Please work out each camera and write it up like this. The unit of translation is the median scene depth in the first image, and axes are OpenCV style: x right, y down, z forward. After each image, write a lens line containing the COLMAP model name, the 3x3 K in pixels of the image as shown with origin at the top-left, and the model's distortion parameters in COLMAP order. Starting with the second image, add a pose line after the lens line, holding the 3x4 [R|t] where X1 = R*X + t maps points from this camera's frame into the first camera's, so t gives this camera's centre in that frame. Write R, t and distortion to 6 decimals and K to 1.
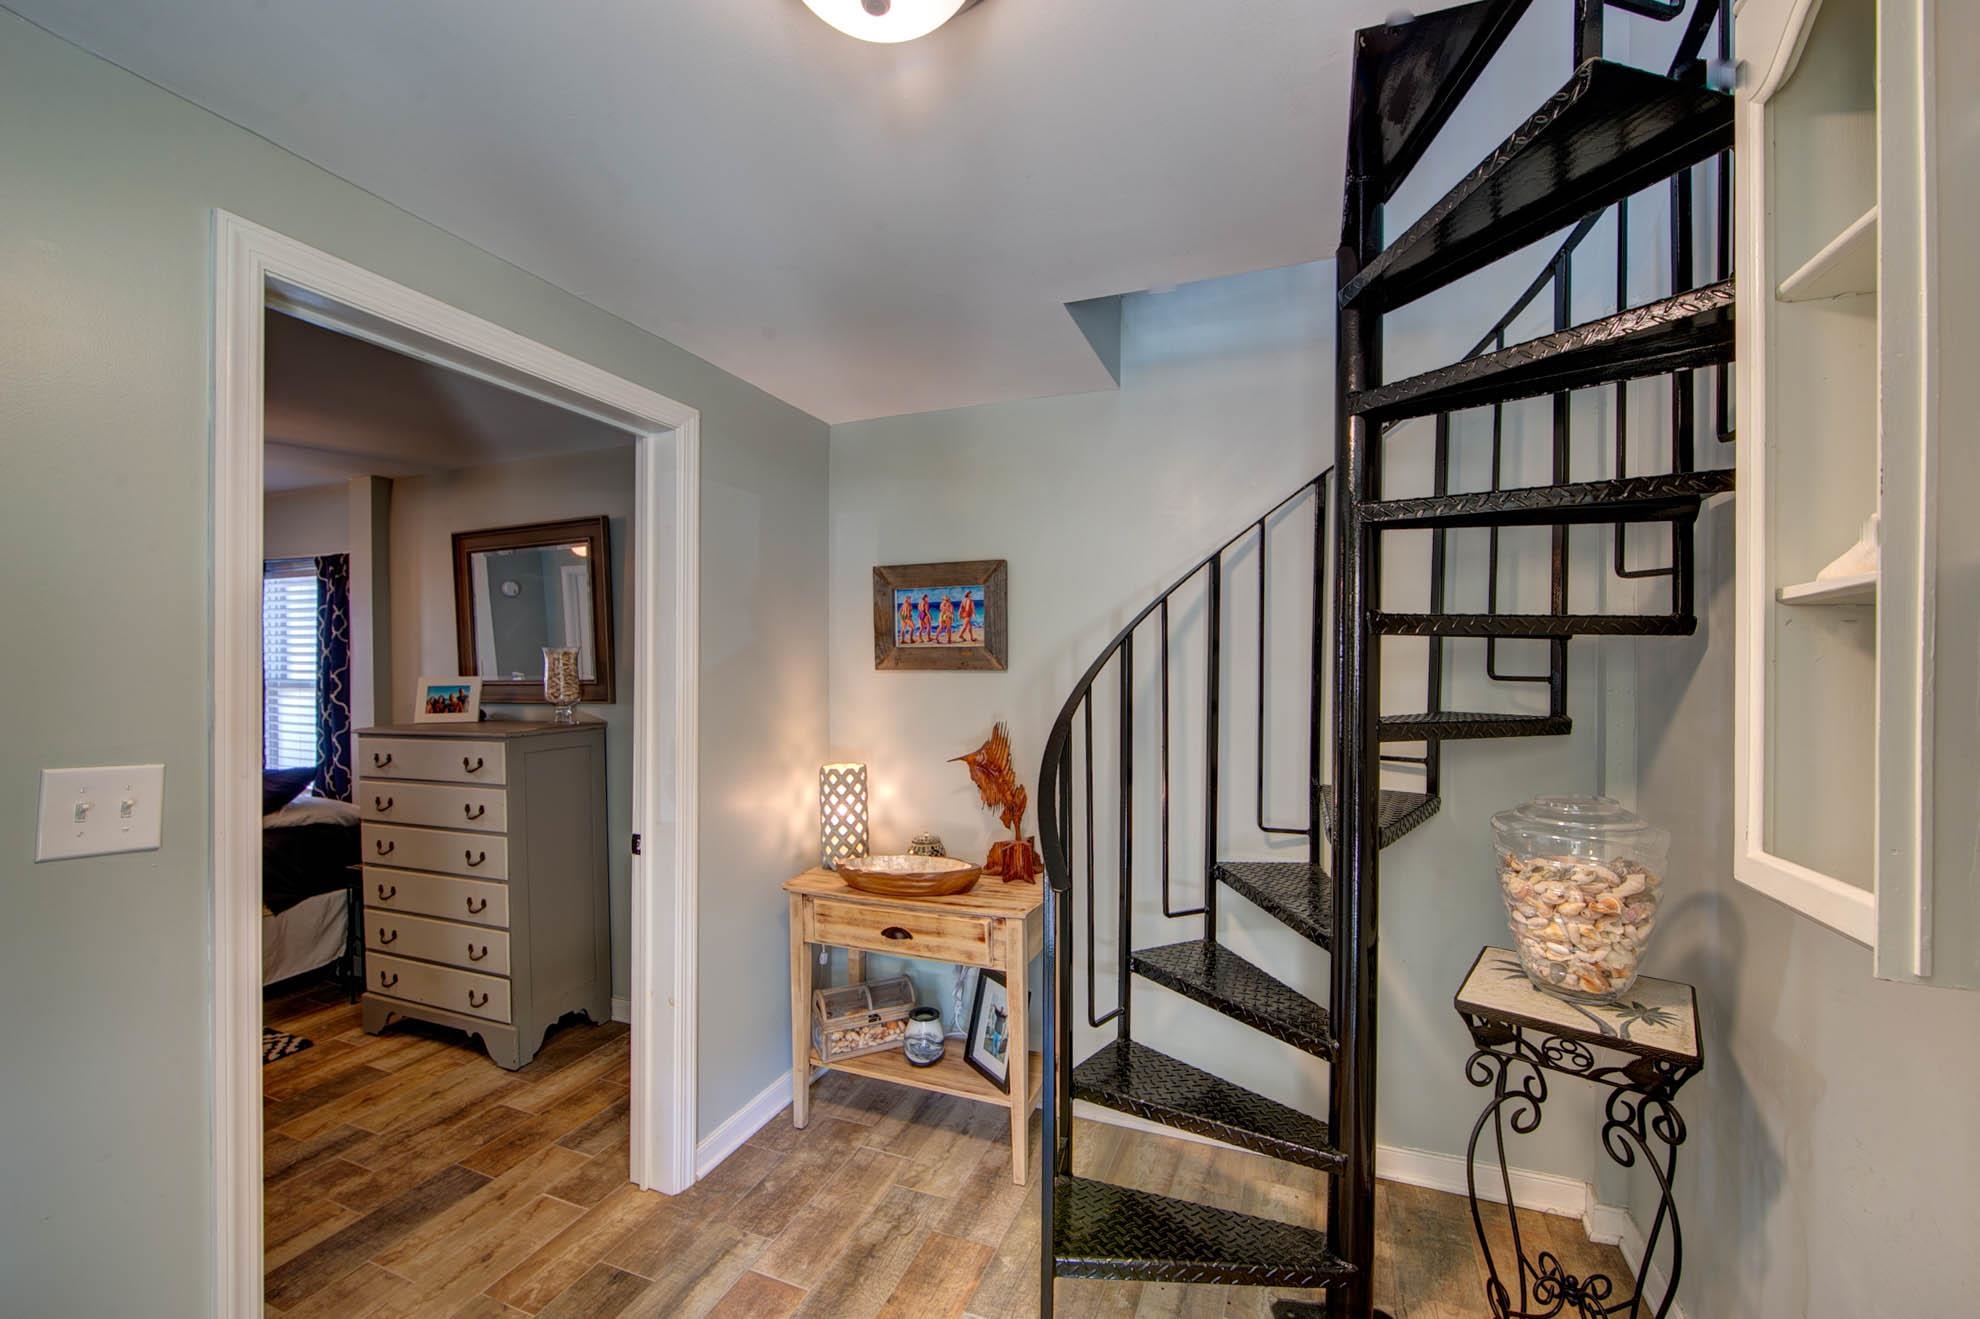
lens RADIAL K [[801.9, 0, 969.8], [0, 801.9, 668.8], [0, 0, 1]] dist [-0.012830, 0.002364]
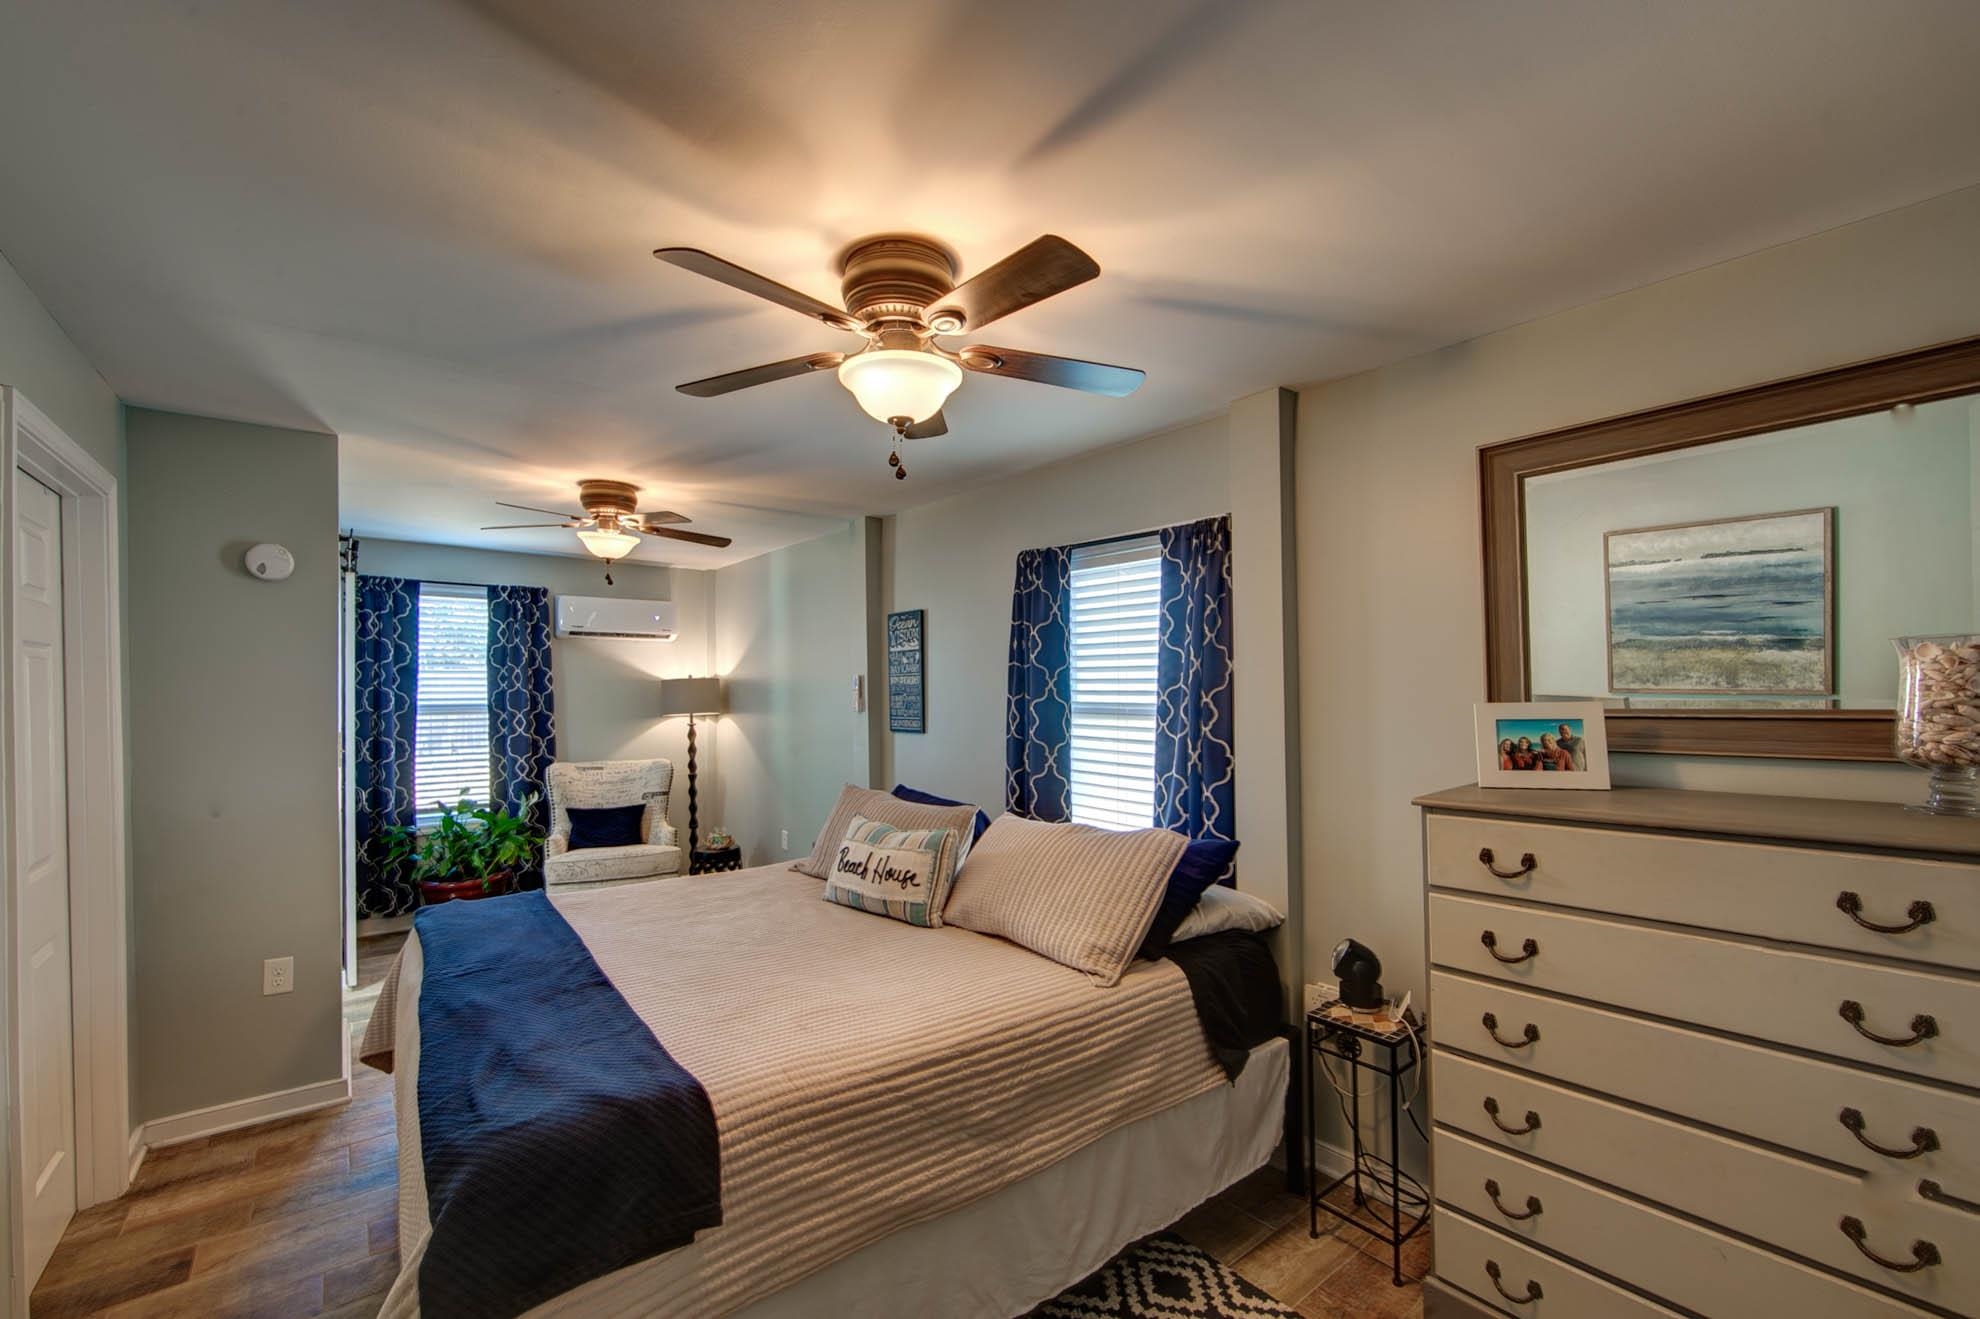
lens RADIAL K [[801.9, 0, 959.7], [0, 801.9, 691.2], [0, 0, 1]] dist [-0.012830, 0.002364]
pose [[0.862039, 0.000593, -0.506842, -0.634511], [-0.001620, 0.999997, -0.001586, 0.003769], [0.506839, 0.002189, 0.862038, 0.308046]]
